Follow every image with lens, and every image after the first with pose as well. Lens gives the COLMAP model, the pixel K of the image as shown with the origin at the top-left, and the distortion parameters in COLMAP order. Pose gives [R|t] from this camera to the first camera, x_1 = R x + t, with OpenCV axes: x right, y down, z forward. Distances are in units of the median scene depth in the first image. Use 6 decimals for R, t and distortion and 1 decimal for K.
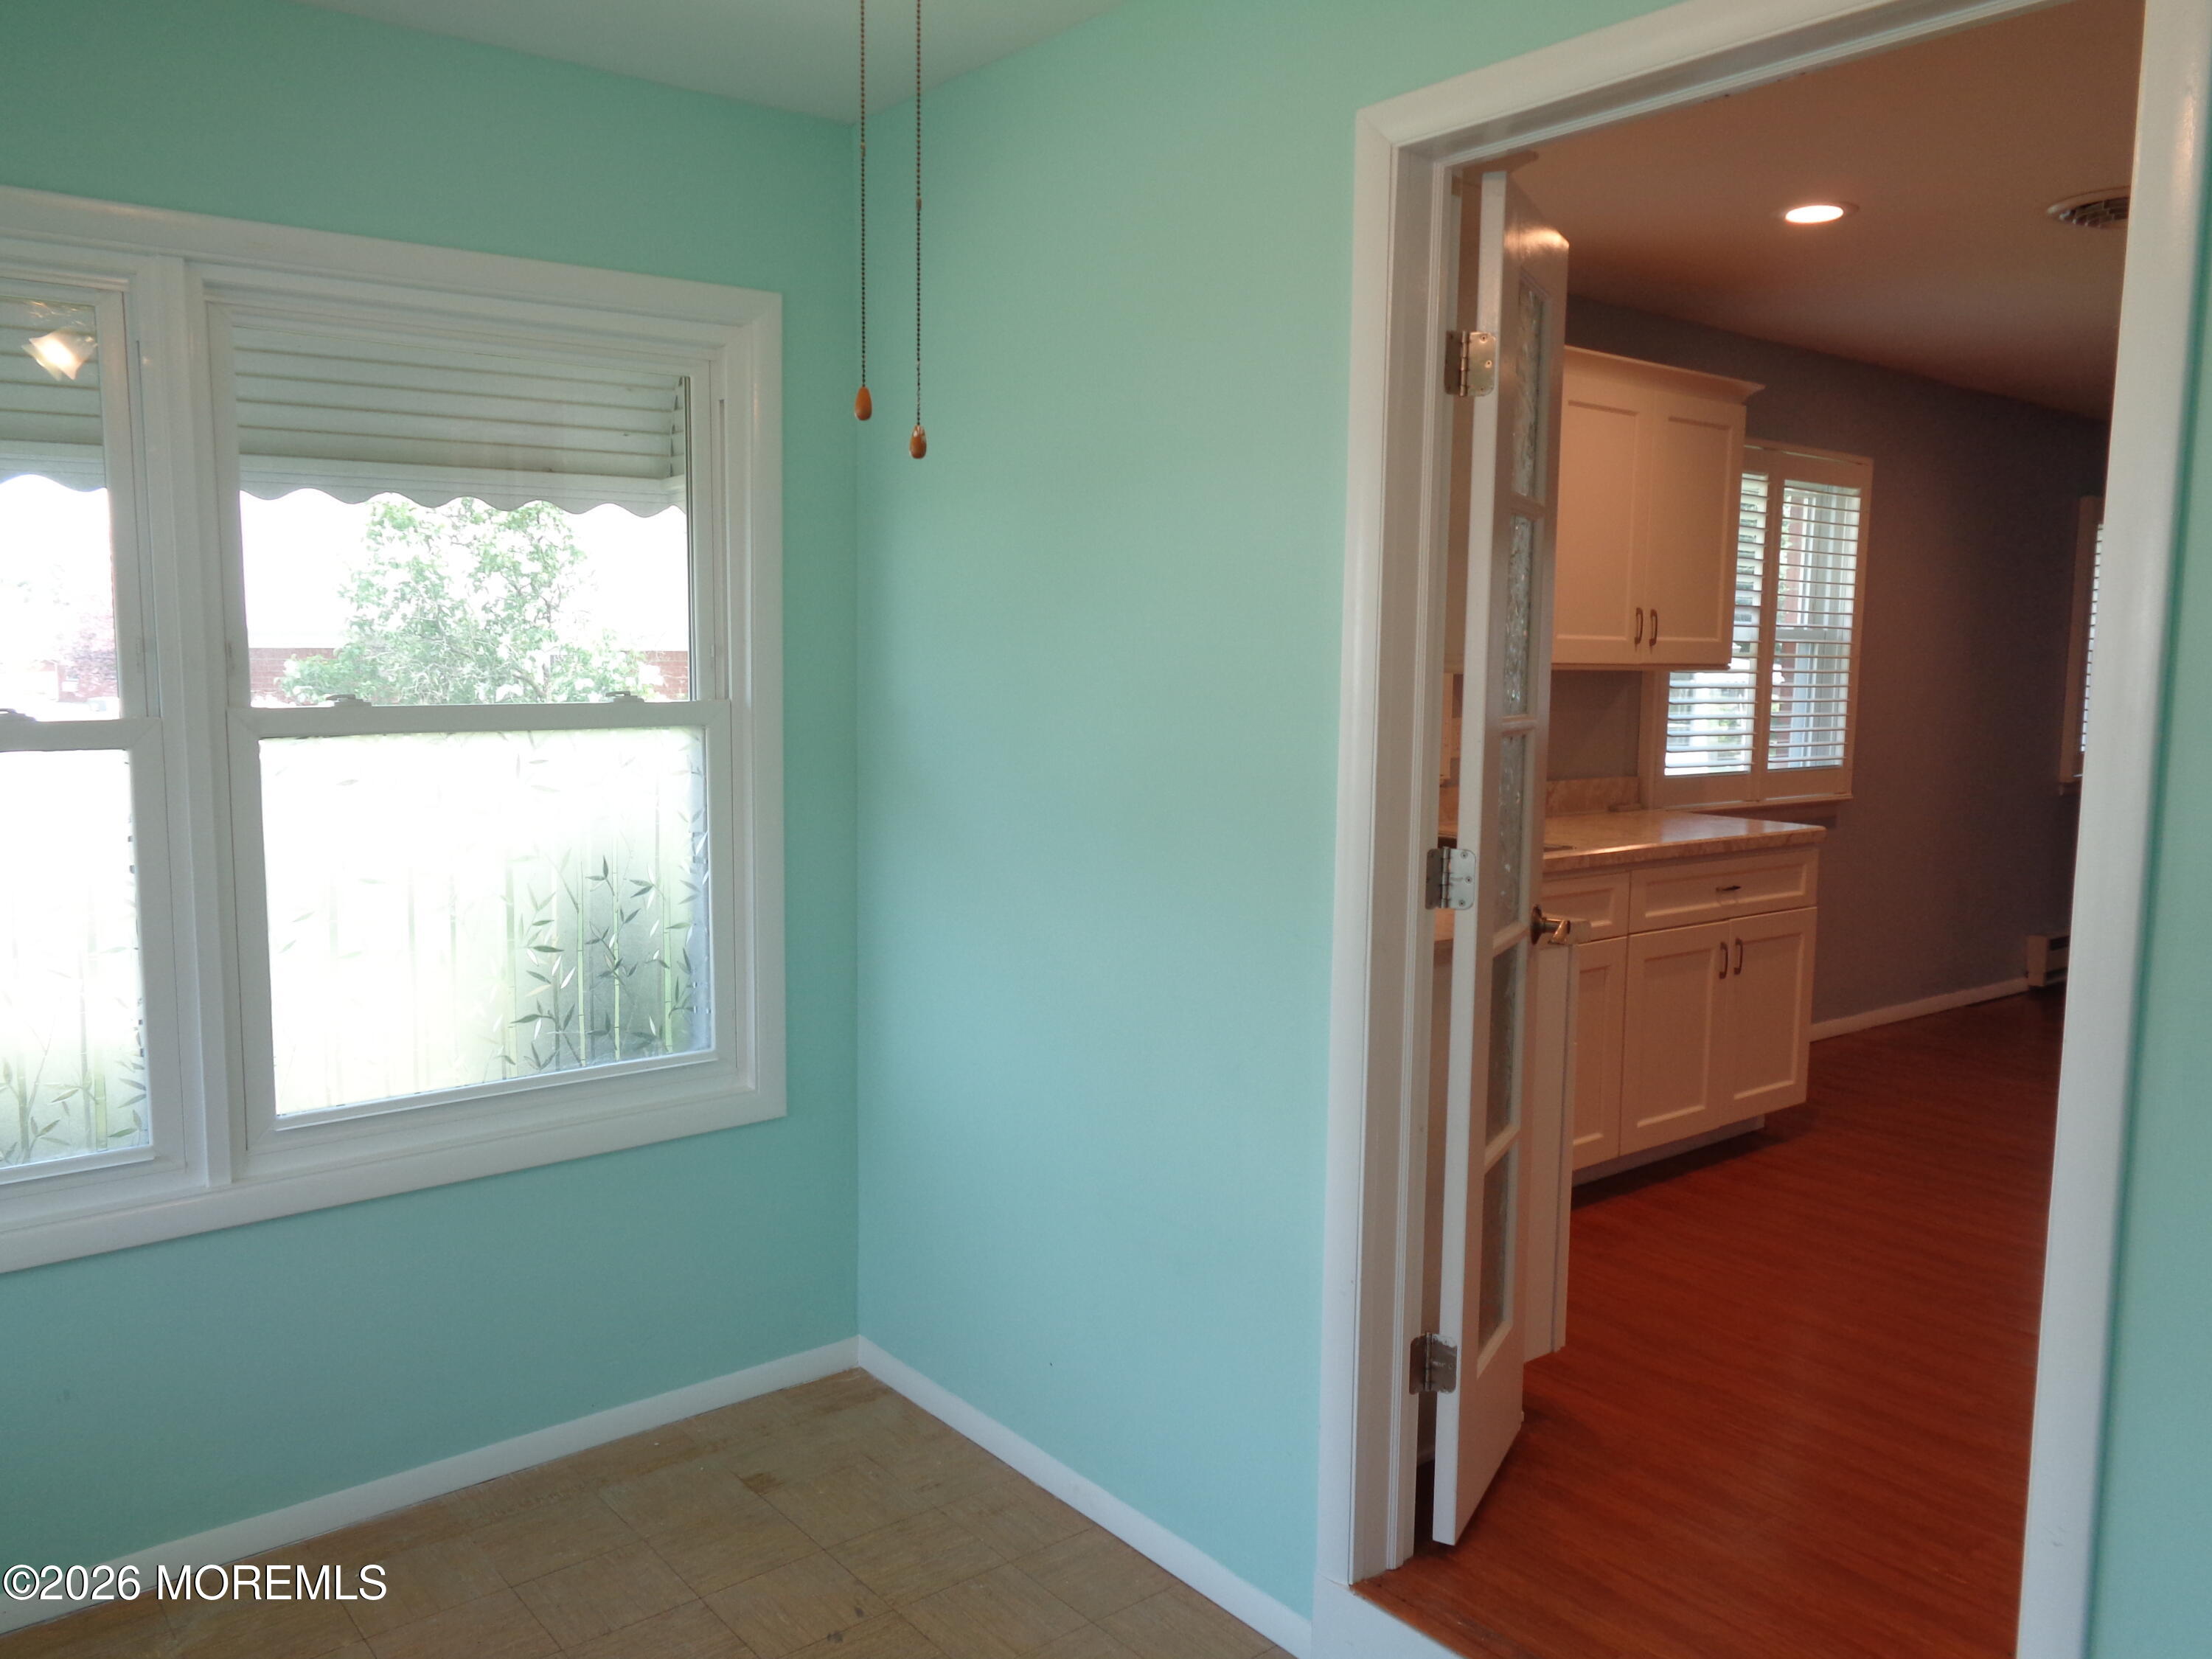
lens RADIAL K [[1670.4, 0, 1113.1], [0, 1670.4, 823.7], [0, 0, 1]] dist [0.003915, 0.011743]
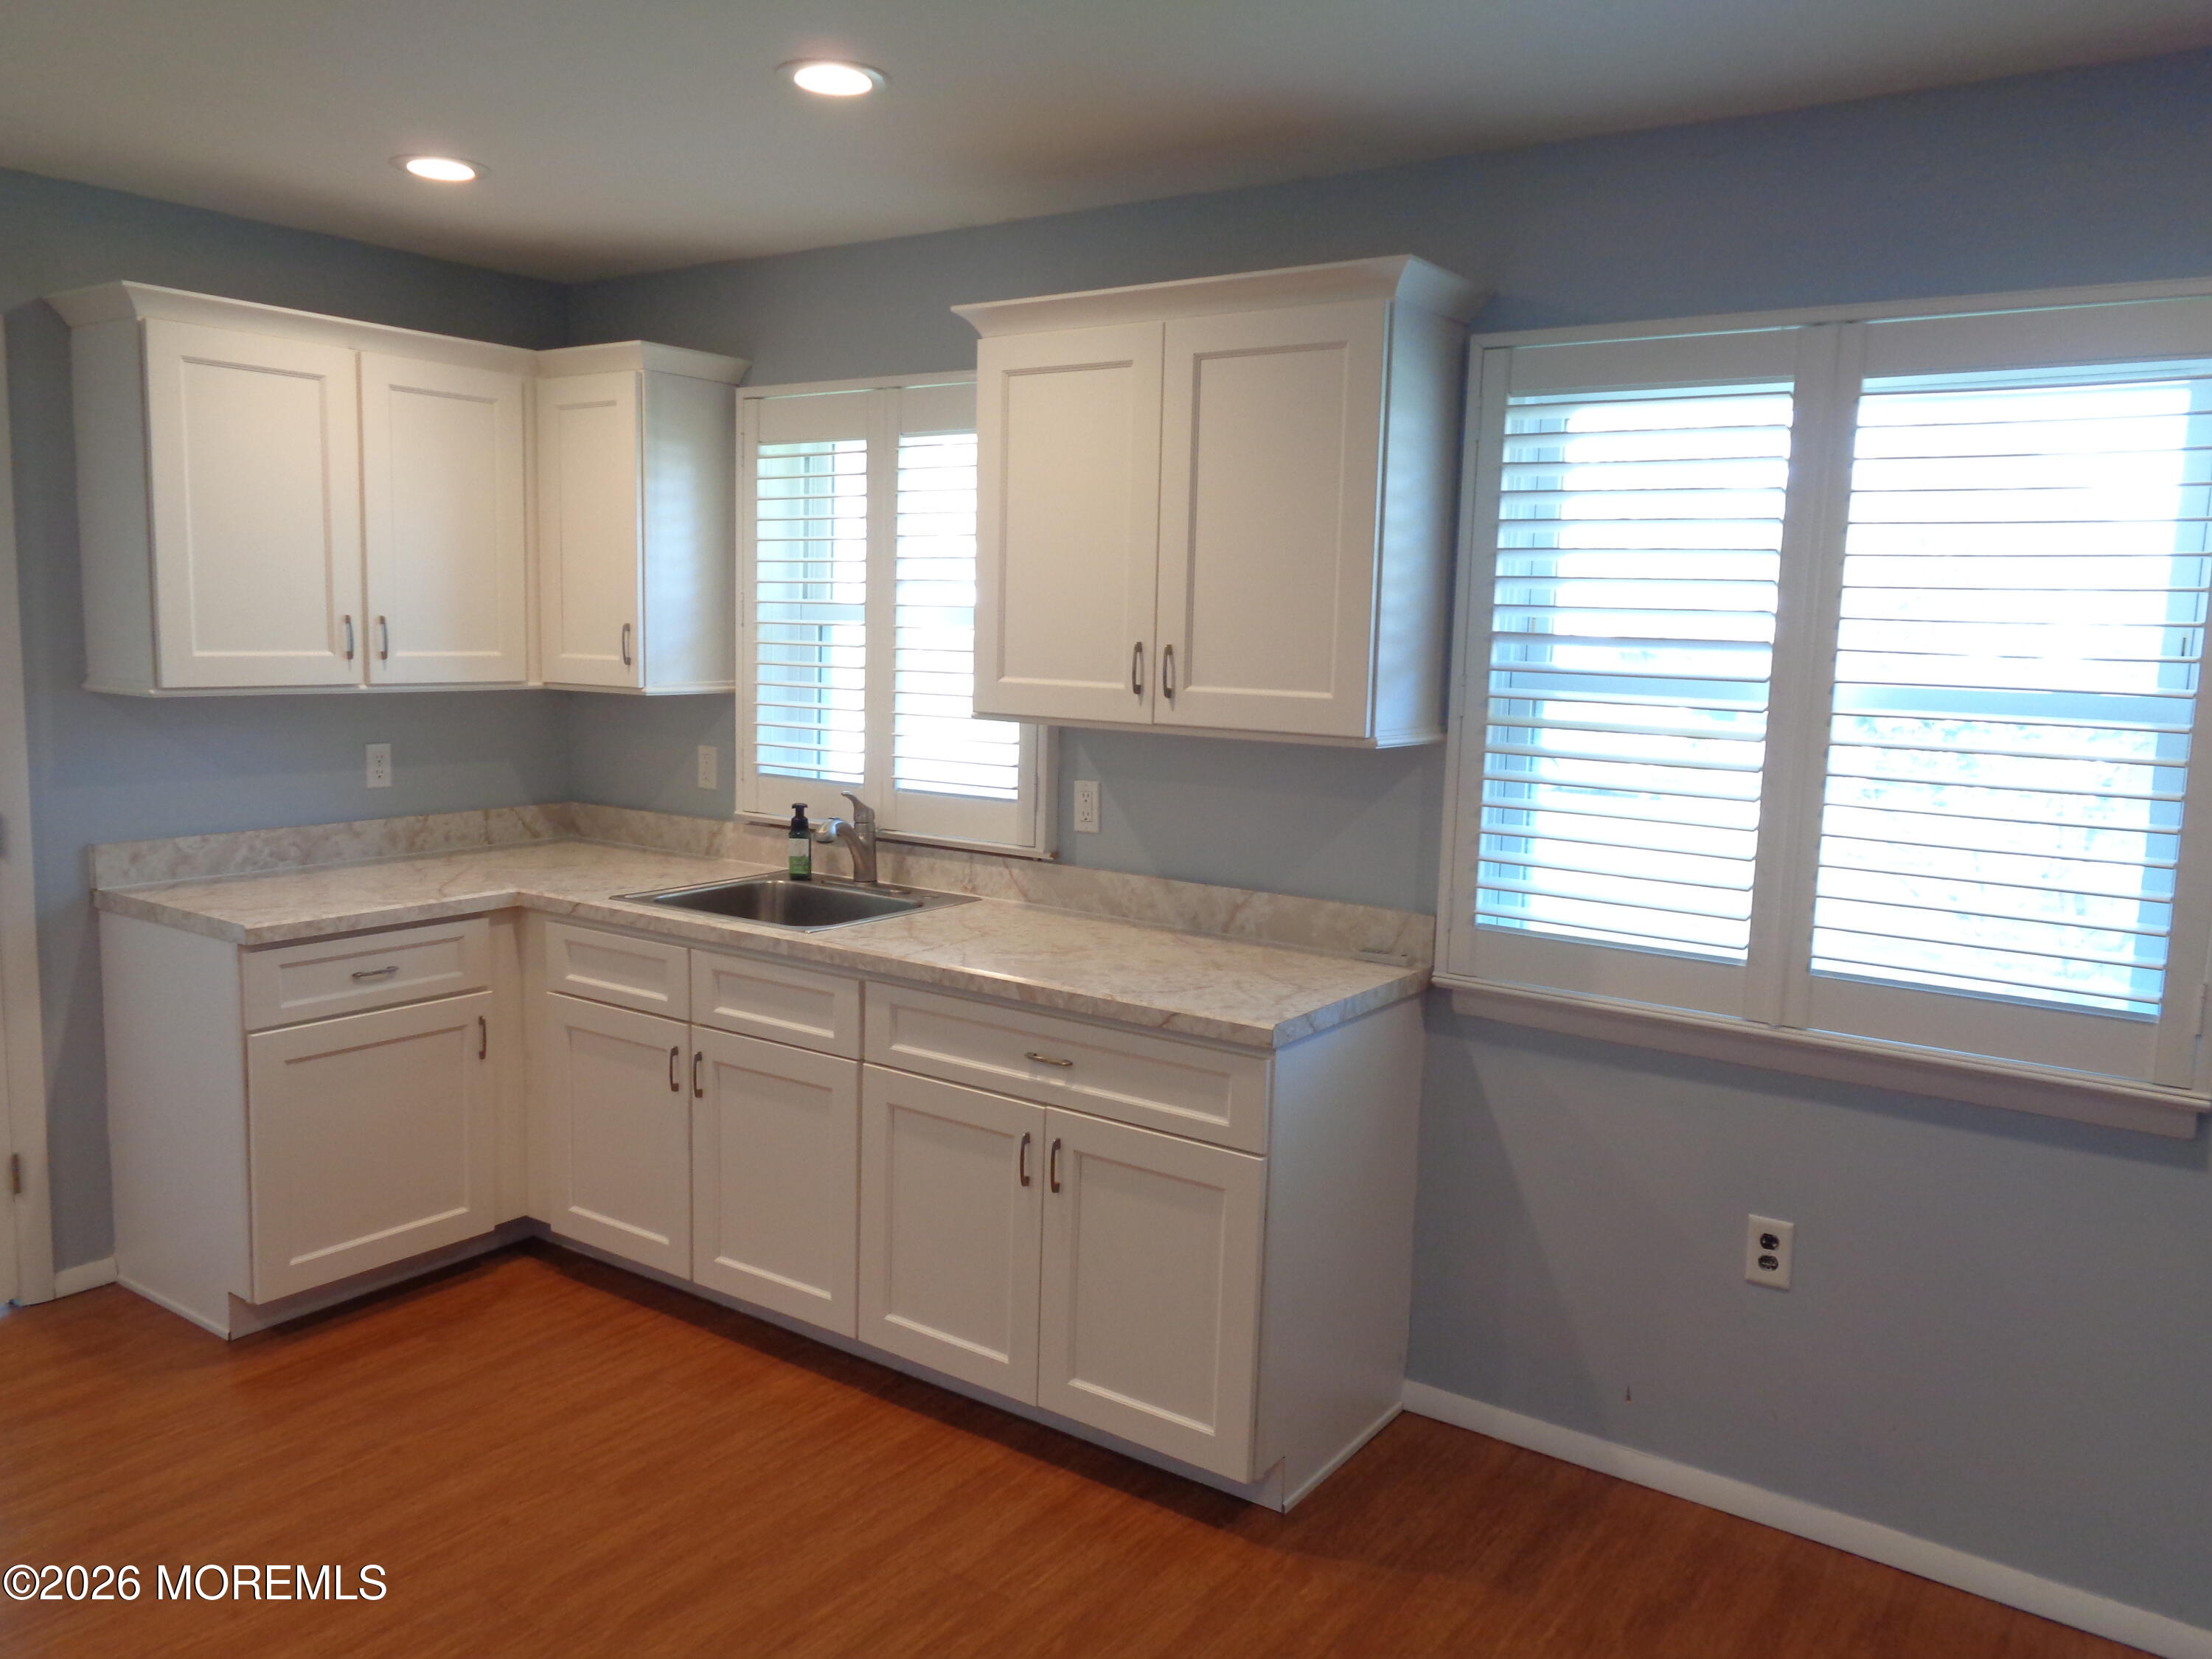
lens RADIAL K [[1670.4, 0, 1113.1], [0, 1670.4, 823.7], [0, 0, 1]] dist [0.003915, 0.011743]
pose [[0.287394, 0.113378, -0.951078, 0.973192], [-0.124730, 0.988944, 0.080201, -0.109261], [0.949656, 0.095579, 0.298358, 0.788629]]
